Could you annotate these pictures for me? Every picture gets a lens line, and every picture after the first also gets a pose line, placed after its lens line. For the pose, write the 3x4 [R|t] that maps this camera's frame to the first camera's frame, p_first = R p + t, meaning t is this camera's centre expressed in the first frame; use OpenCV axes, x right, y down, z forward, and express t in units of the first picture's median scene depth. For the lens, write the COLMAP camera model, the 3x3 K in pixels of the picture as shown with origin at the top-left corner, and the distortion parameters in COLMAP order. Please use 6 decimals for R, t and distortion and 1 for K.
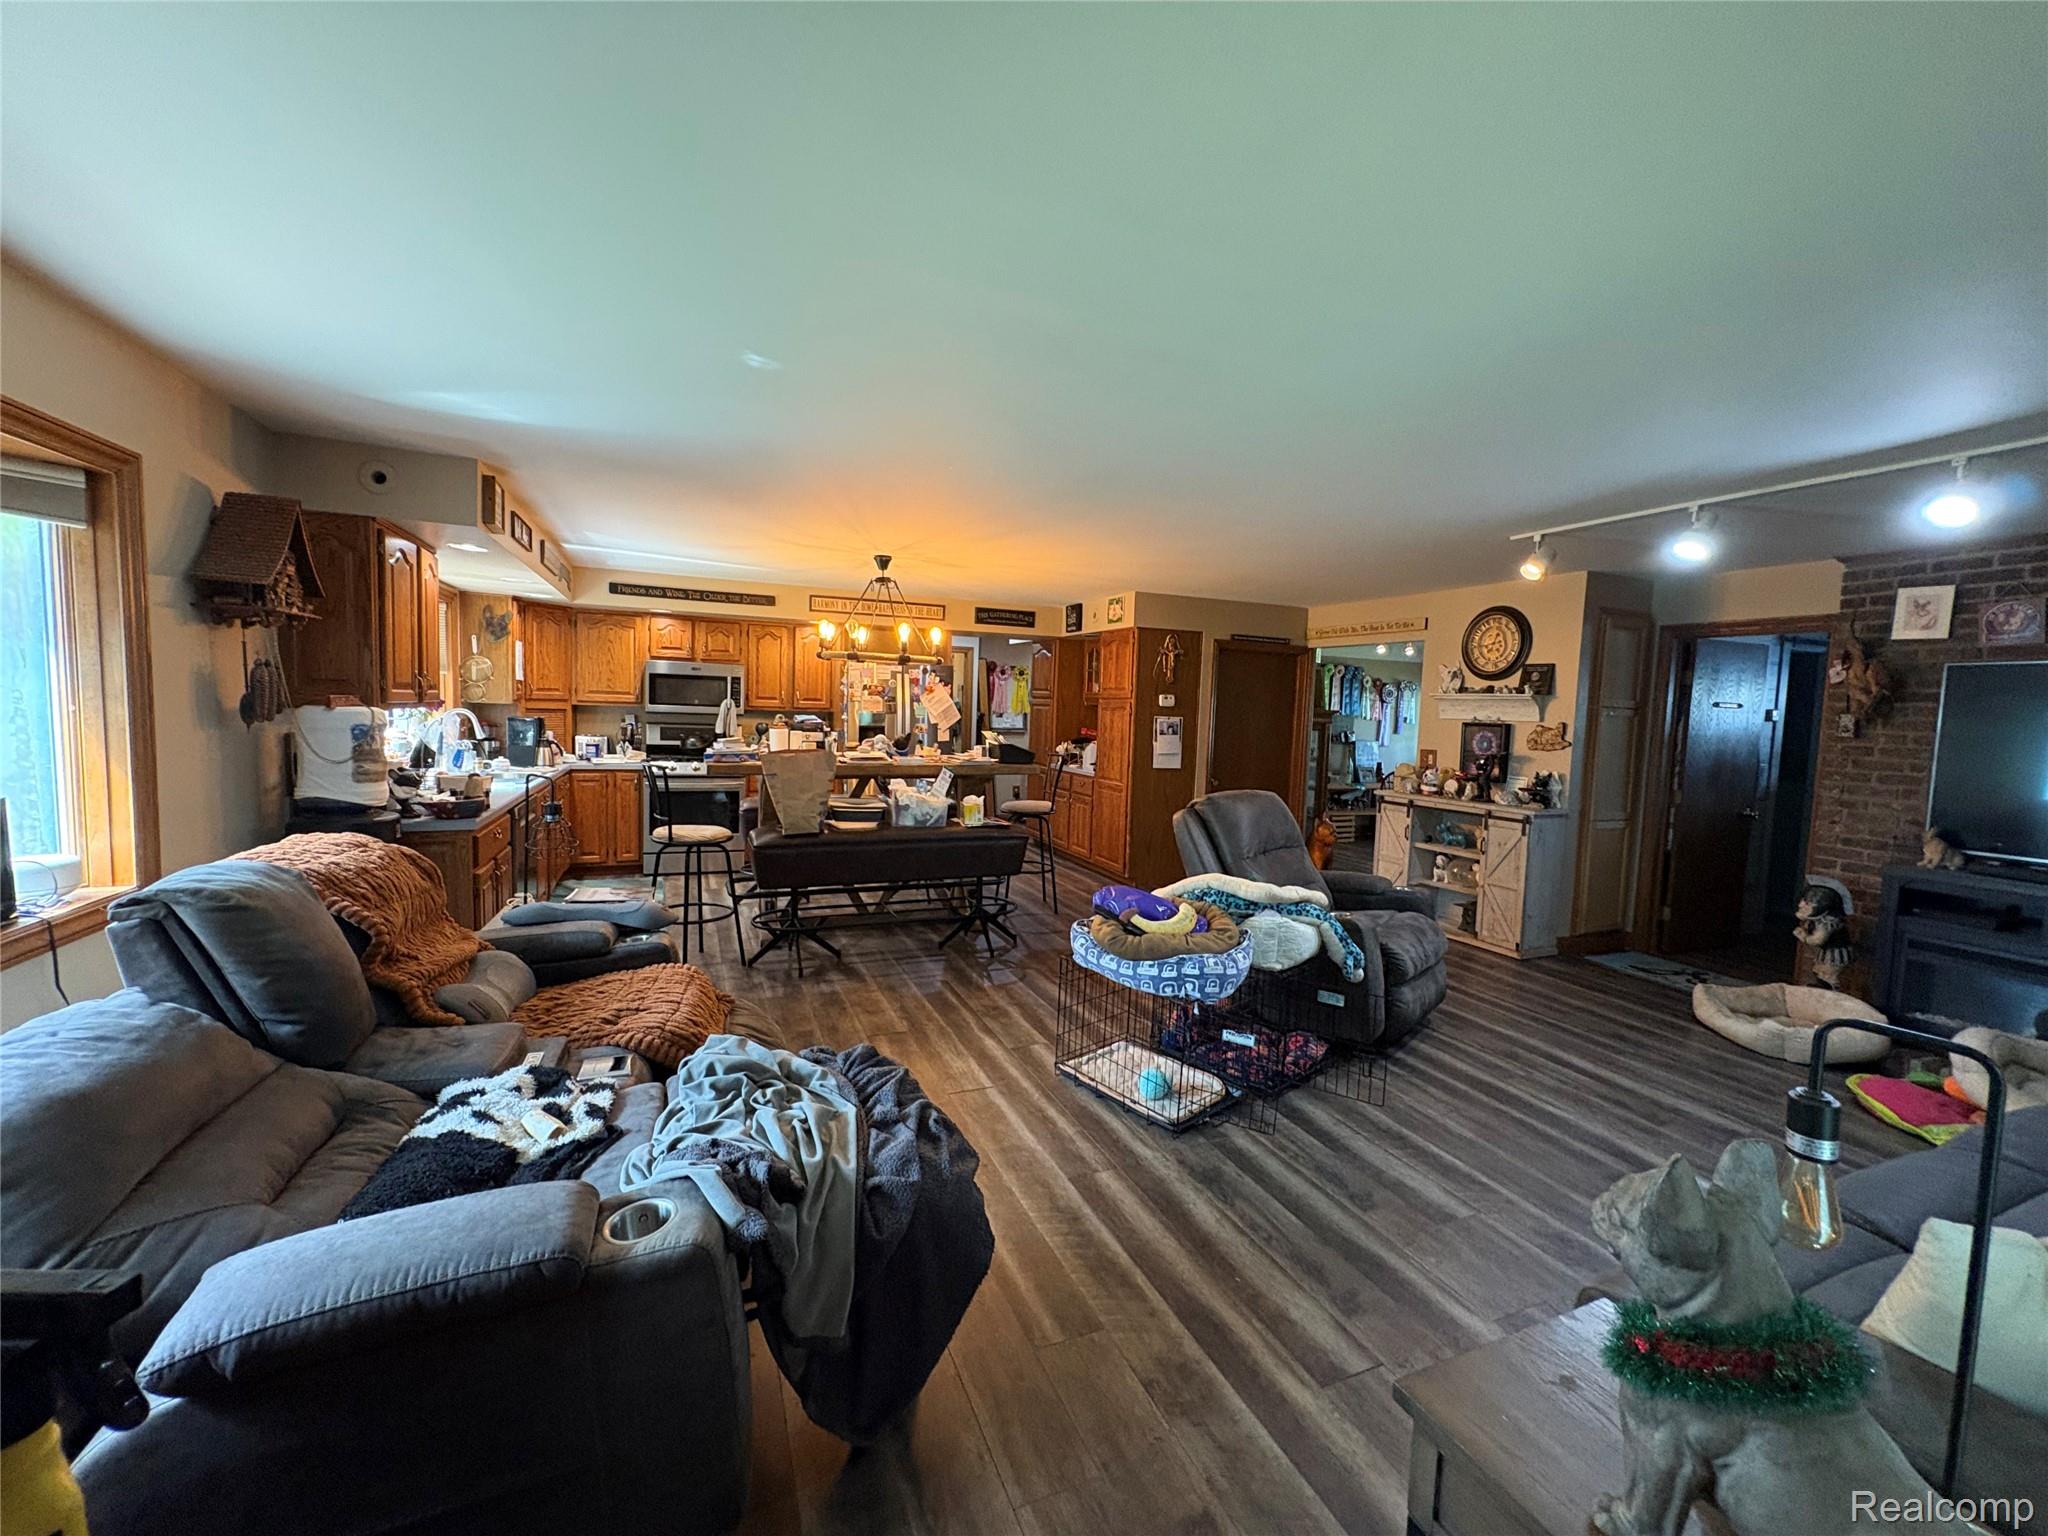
lens RADIAL K [[816.5, 0, 1025.3], [0, 816.5, 764.4], [0, 0, 1]] dist [-0.003486, 0.000152]
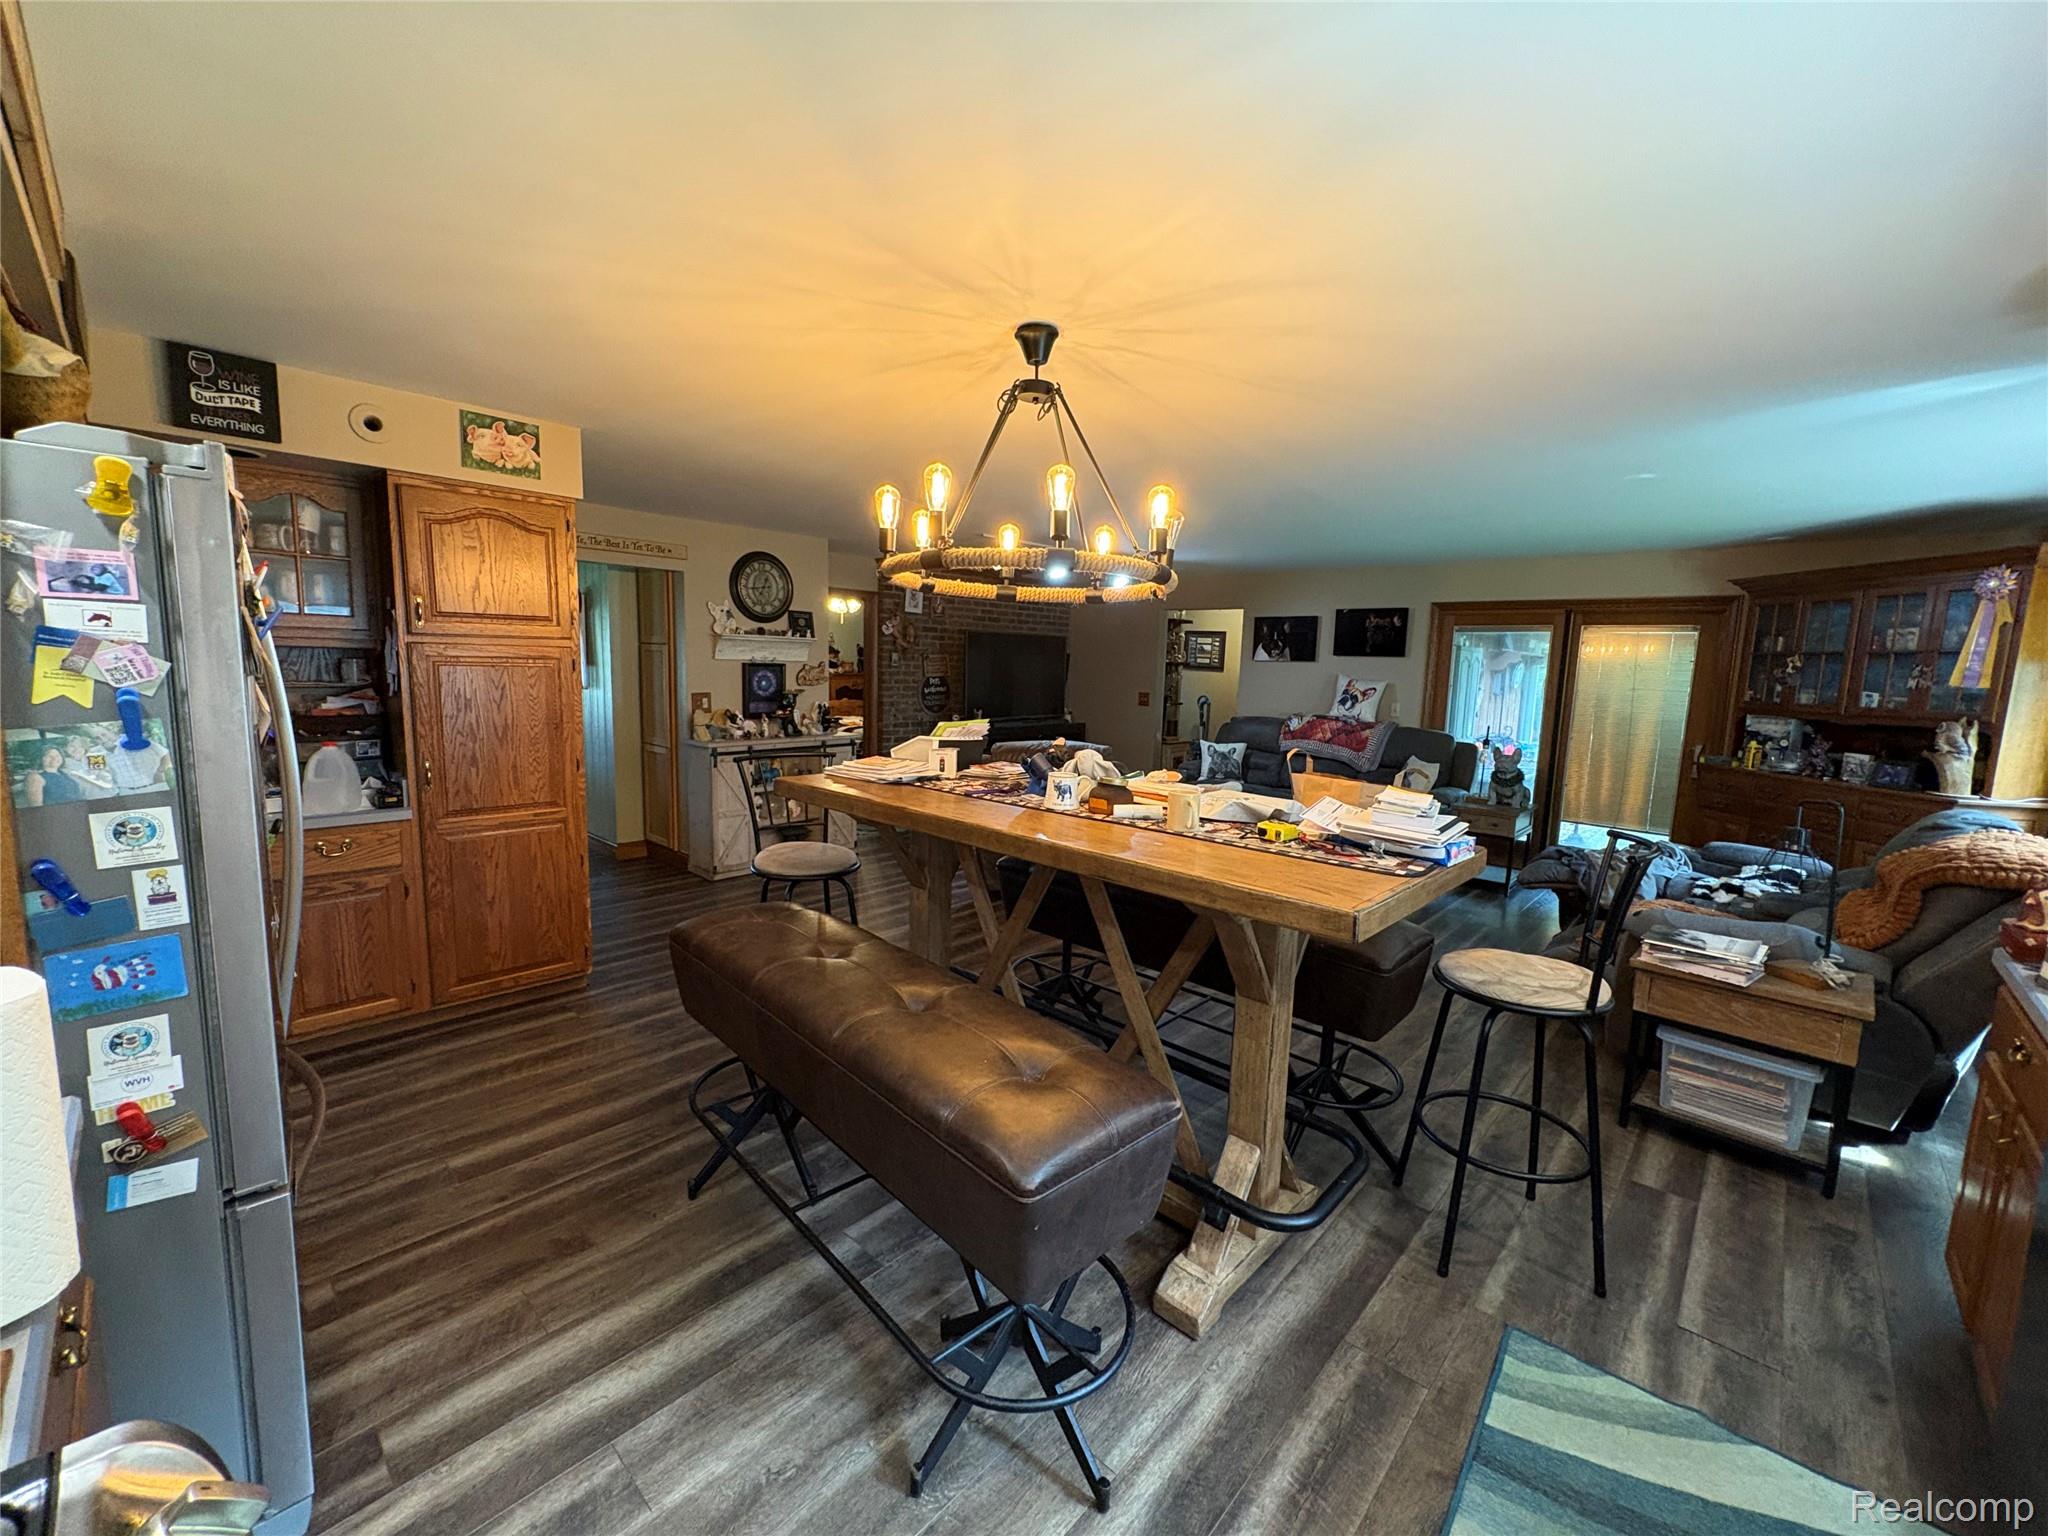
lens RADIAL K [[816.5, 0, 1024.3], [0, 816.5, 767.2], [0, 0, 1]] dist [-0.003486, 0.000152]
pose [[-0.399603, -0.162458, 0.902178, -0.531721], [0.020795, 0.982311, 0.186098, -0.105448], [-0.916452, 0.093126, -0.389156, 1.090366]]
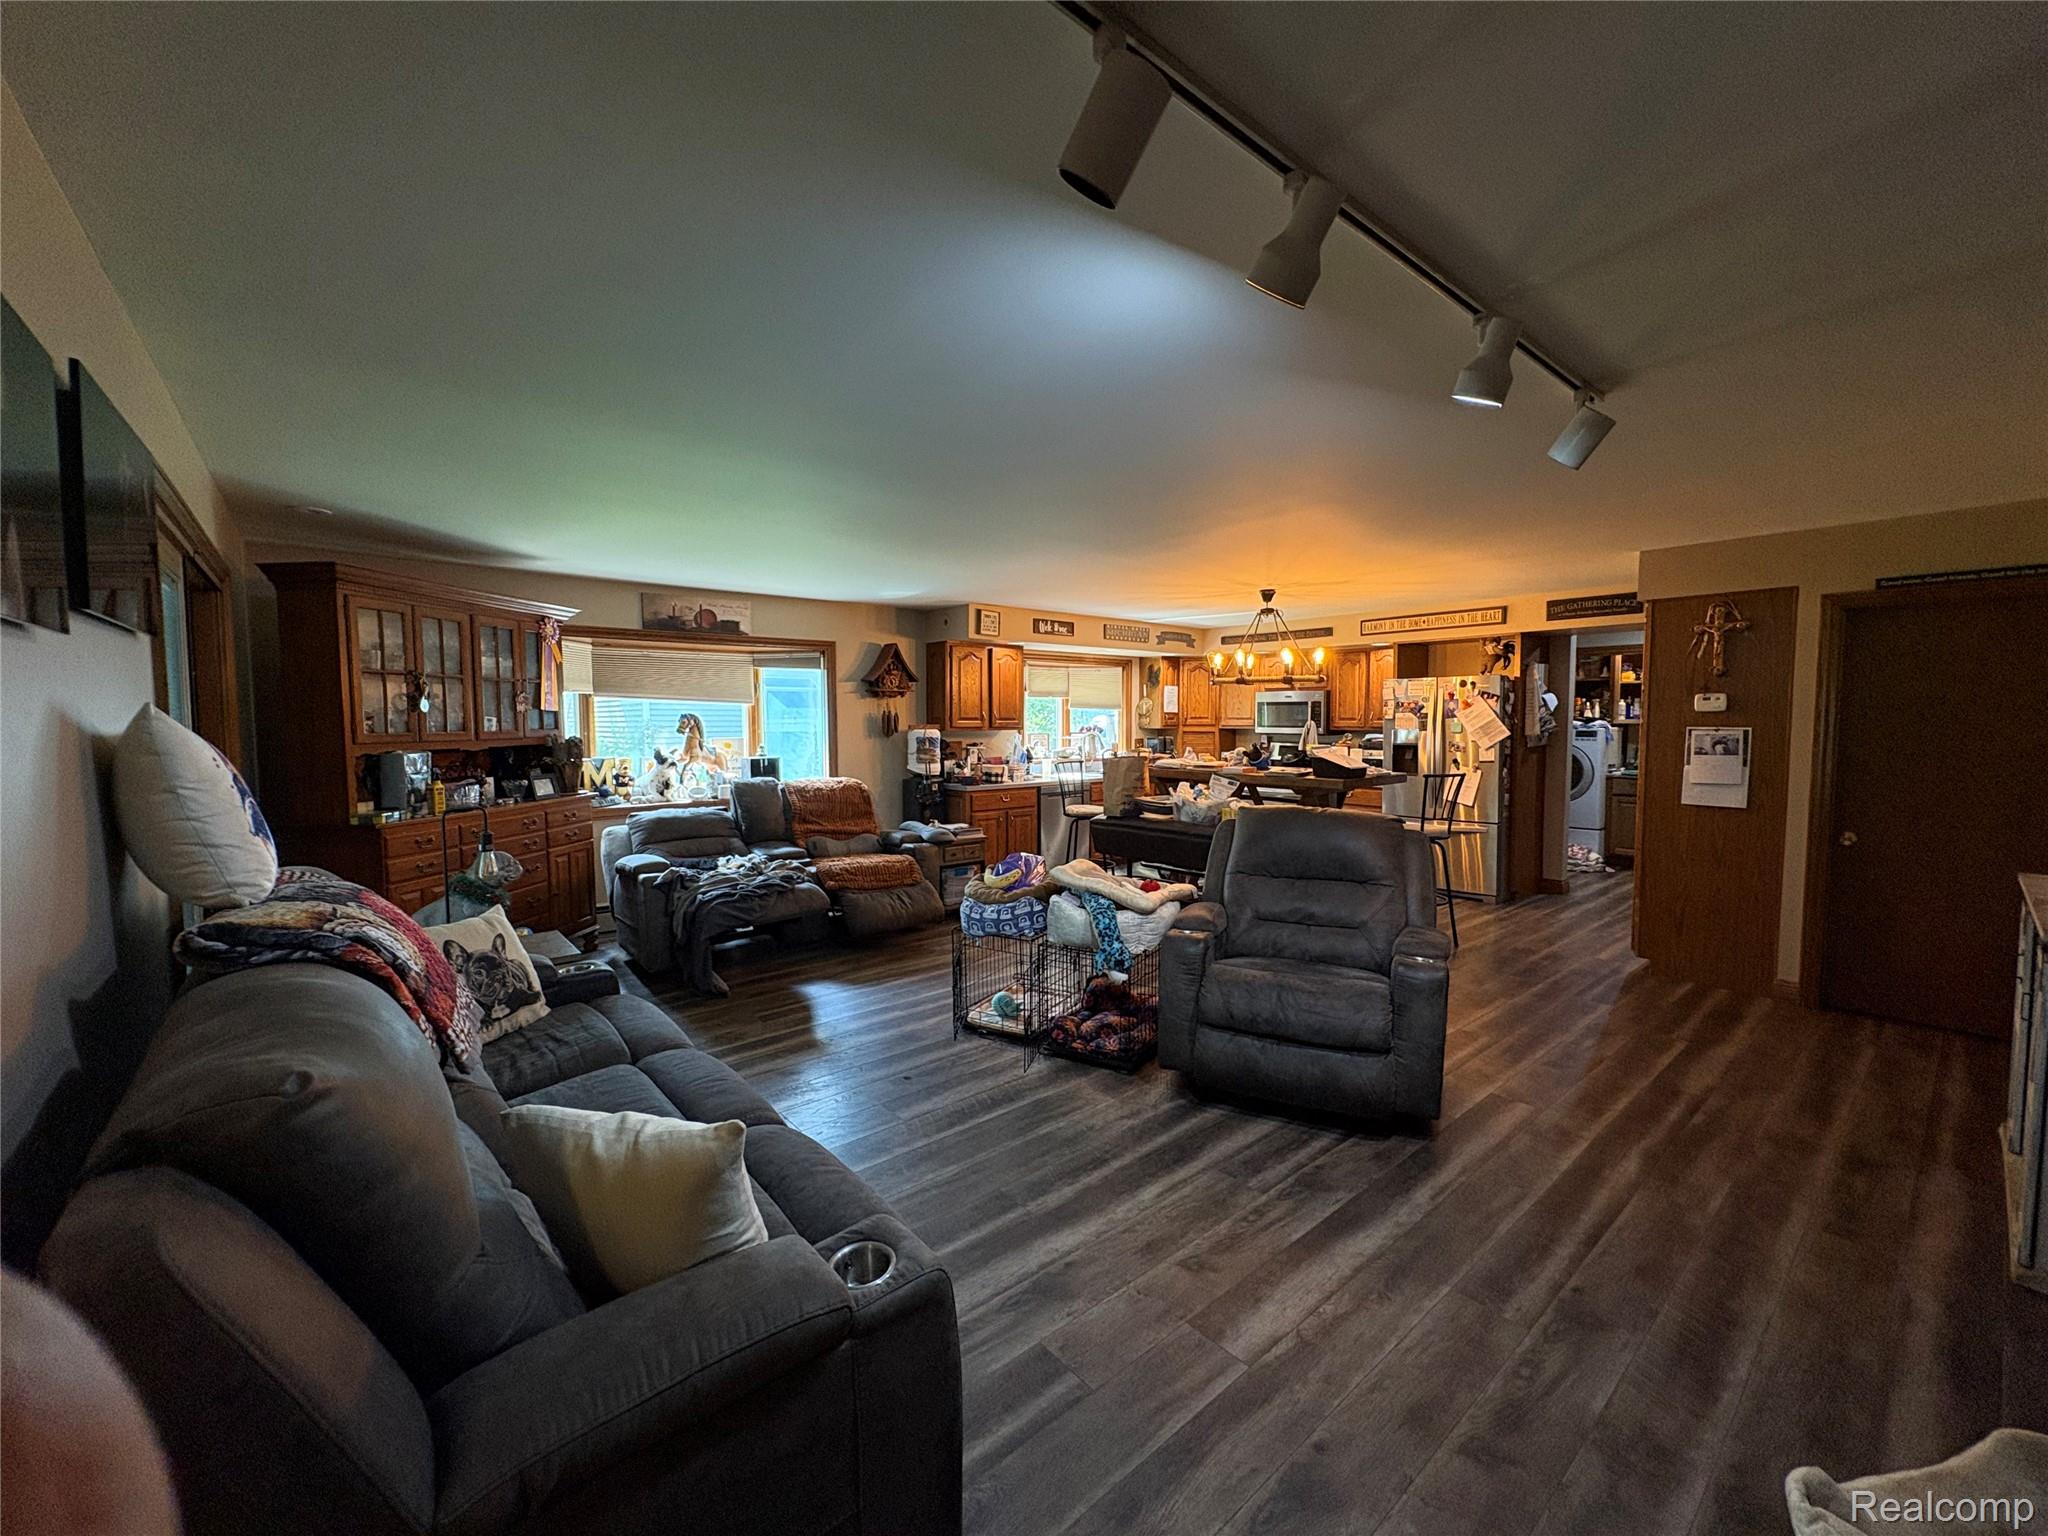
lens RADIAL K [[816.5, 0, 1025.0], [0, 816.5, 768.2], [0, 0, 1]] dist [-0.003486, 0.000152]
pose [[0.295582, 0.025334, -0.954981, 0.737777], [-0.056259, 0.998375, 0.009072, -0.000681], [0.953659, 0.051045, 0.296527, 0.325242]]
